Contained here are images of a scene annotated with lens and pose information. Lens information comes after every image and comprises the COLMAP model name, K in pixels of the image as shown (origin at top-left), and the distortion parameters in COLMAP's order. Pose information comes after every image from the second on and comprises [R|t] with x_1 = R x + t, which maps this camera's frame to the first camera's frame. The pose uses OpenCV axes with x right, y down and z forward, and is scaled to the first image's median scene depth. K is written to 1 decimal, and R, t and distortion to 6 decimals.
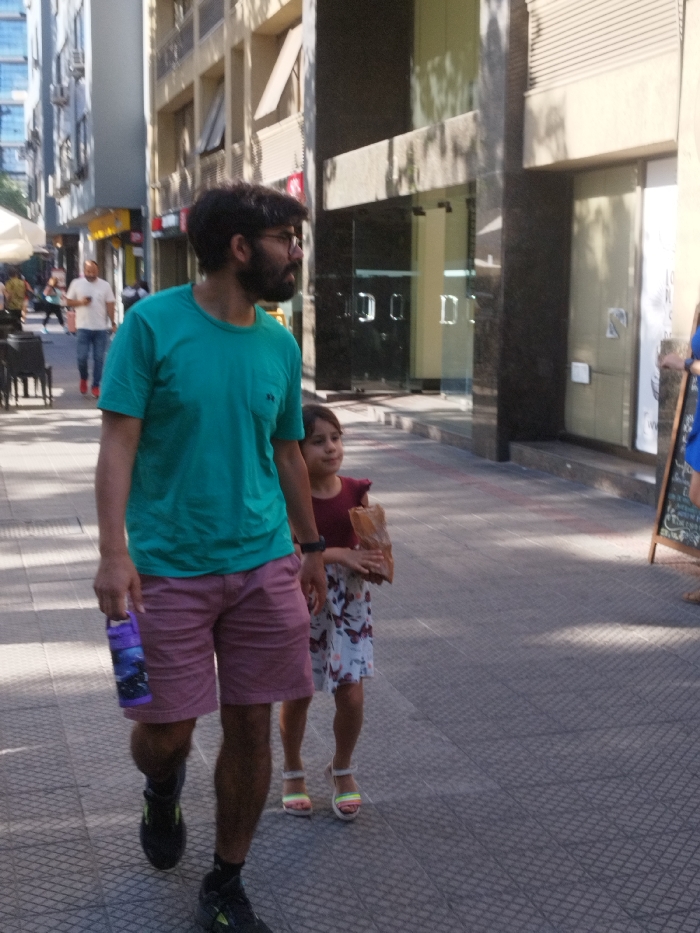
lens RADIAL K [[1187.7, 0, 350.0], [0, 1187.7, 466.5], [0, 0, 1]] dist [0.077998, -0.066043]
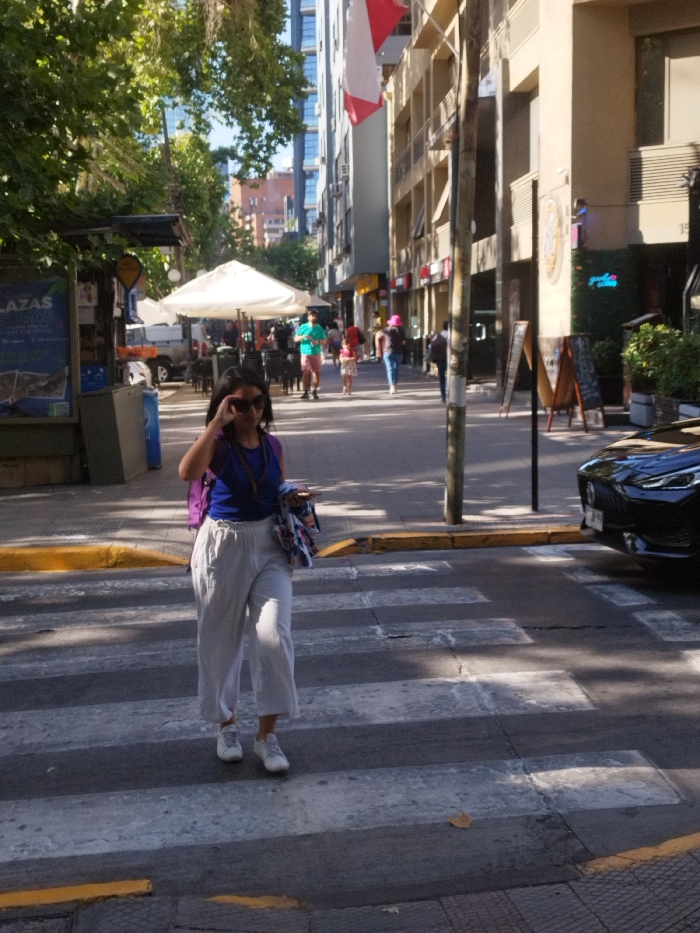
lens RADIAL K [[1187.7, 0, 350.0], [0, 1187.7, 466.5], [0, 0, 1]] dist [0.077998, -0.066043]
pose [[0.969756, -0.008158, -0.243941, 0.116845], [-0.000497, 0.999373, -0.035399, 0.058579], [0.244077, 0.034450, 0.969144, -0.342248]]
